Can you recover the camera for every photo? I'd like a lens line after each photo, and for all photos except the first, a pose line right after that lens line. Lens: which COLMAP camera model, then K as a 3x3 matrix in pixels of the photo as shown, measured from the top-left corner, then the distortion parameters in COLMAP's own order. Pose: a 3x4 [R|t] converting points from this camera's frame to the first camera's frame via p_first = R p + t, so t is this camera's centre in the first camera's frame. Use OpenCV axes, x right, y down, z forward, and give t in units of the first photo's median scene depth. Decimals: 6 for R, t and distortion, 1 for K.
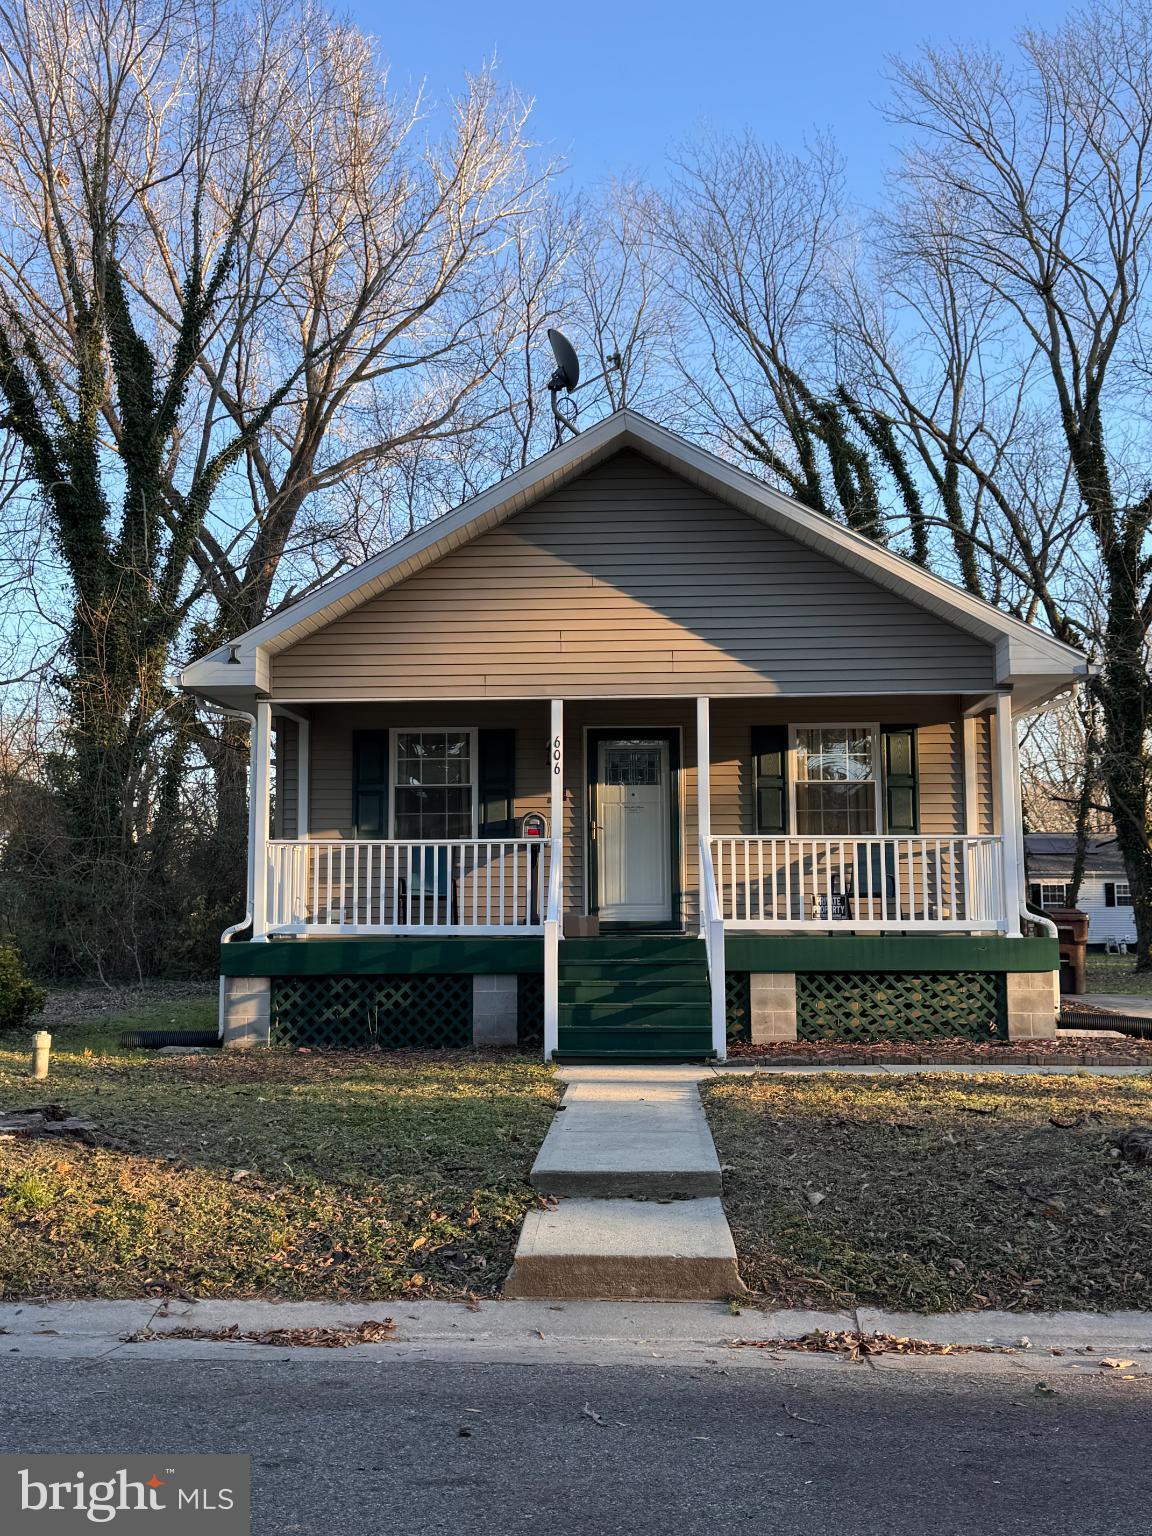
lens RADIAL K [[1515.2, 0, 581.4], [0, 1515.2, 758.8], [0, 0, 1]] dist [0.112235, 0.000000]
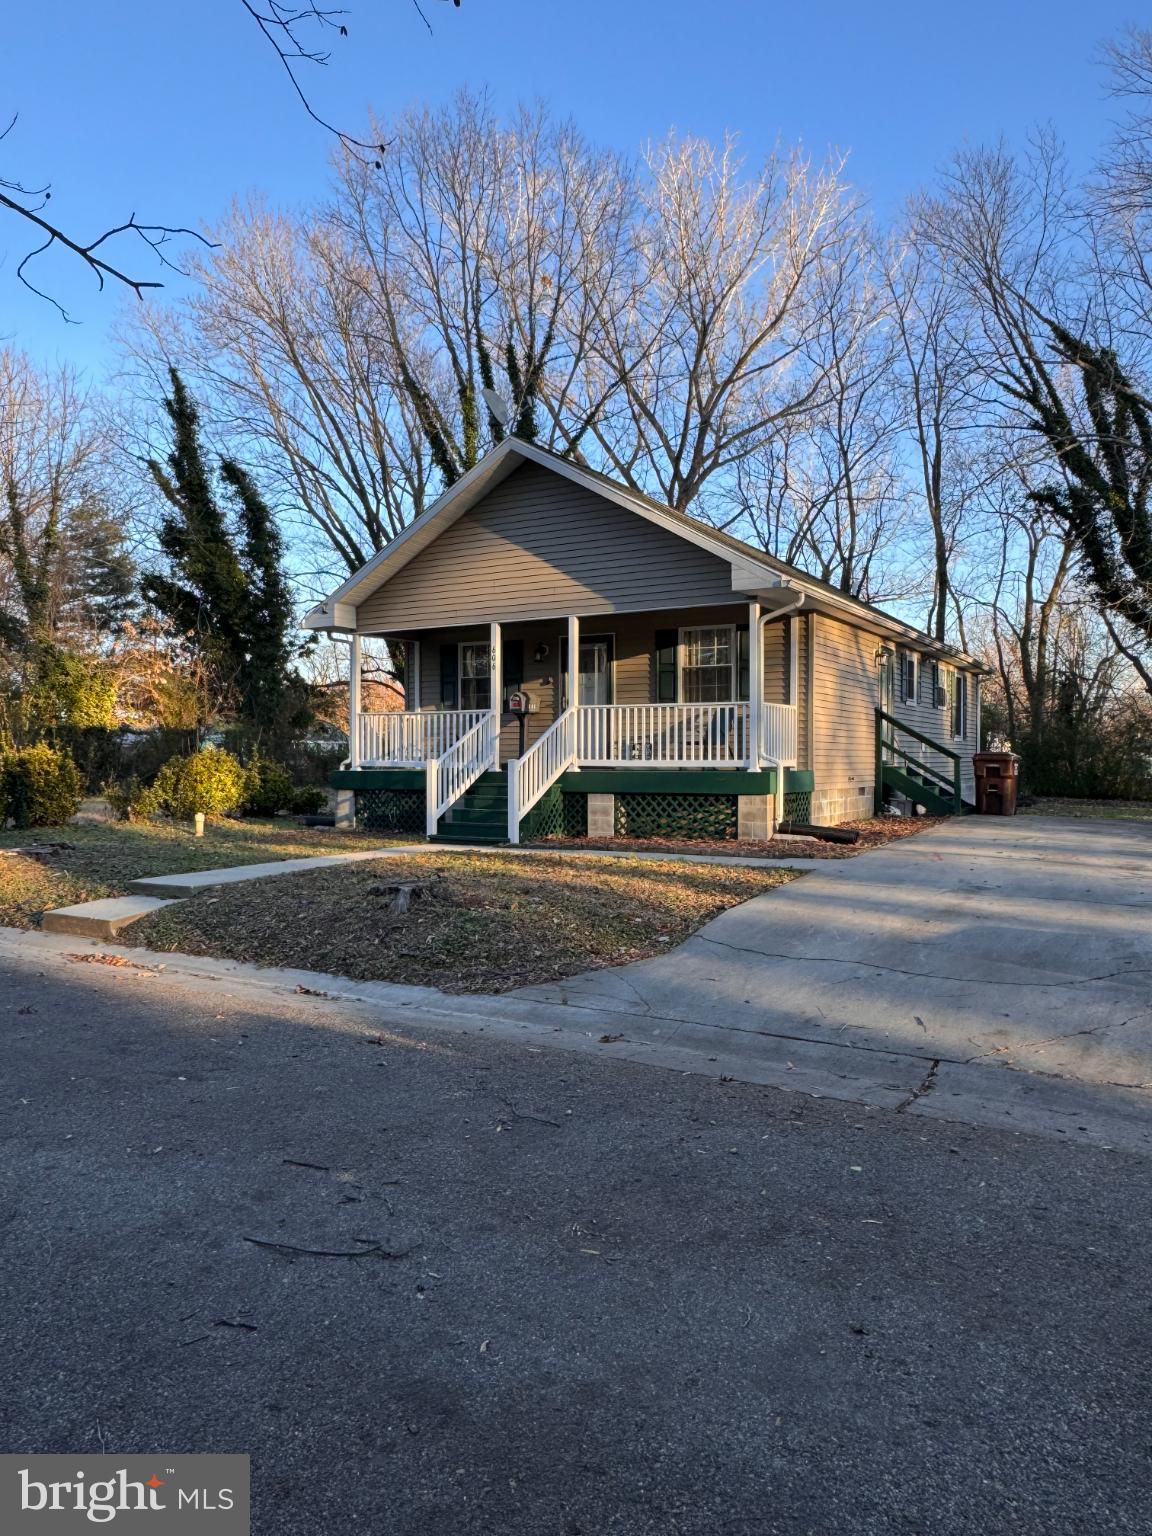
lens RADIAL K [[1079.6, 0, 568.9], [0, 1079.6, 767.1], [0, 0, 1]] dist [0.000013, 0.000321]
pose [[0.878105, 0.008944, -0.478385, 0.597564], [0.045555, 0.993721, 0.102196, -0.000593], [0.476295, -0.111532, 0.872183, 0.021084]]
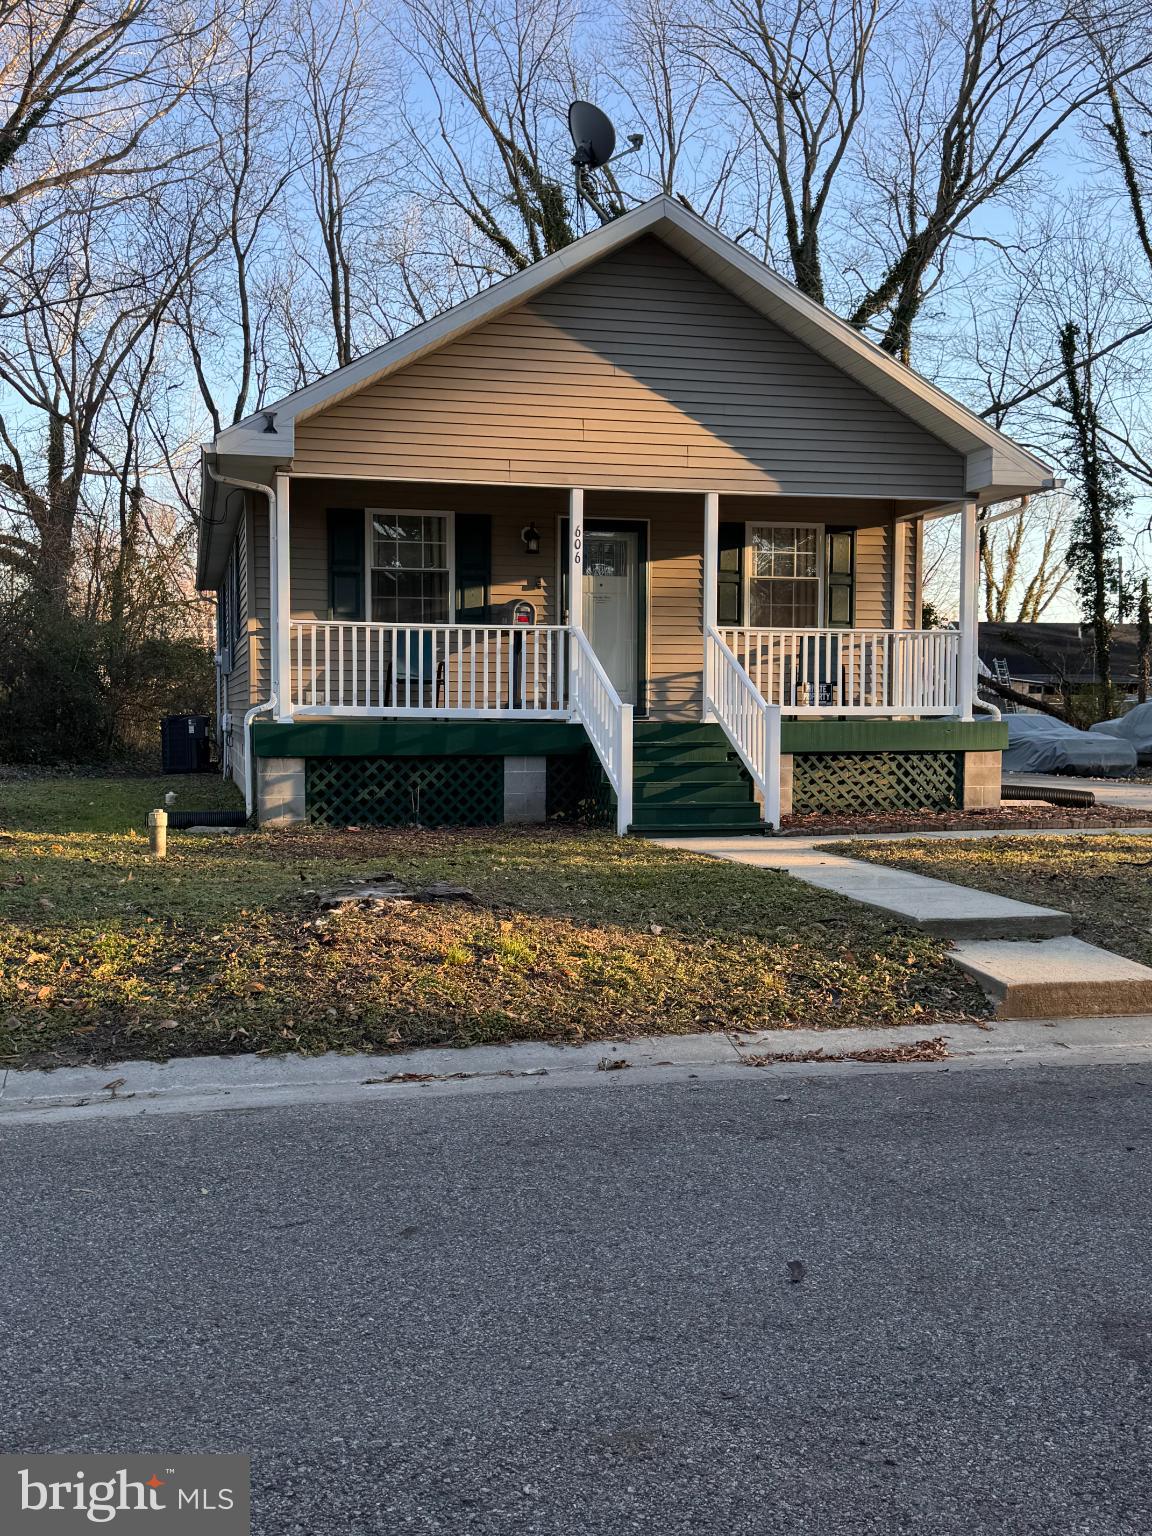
lens RADIAL K [[1515.2, 0, 577.2], [0, 1515.2, 768.2], [0, 0, 1]] dist [0.112235, 0.000000]
pose [[0.957373, -0.004070, 0.288826, -0.308996], [-0.037446, 0.989714, 0.138070, 0.005669], [-0.286417, -0.143000, 0.947373, 0.006654]]
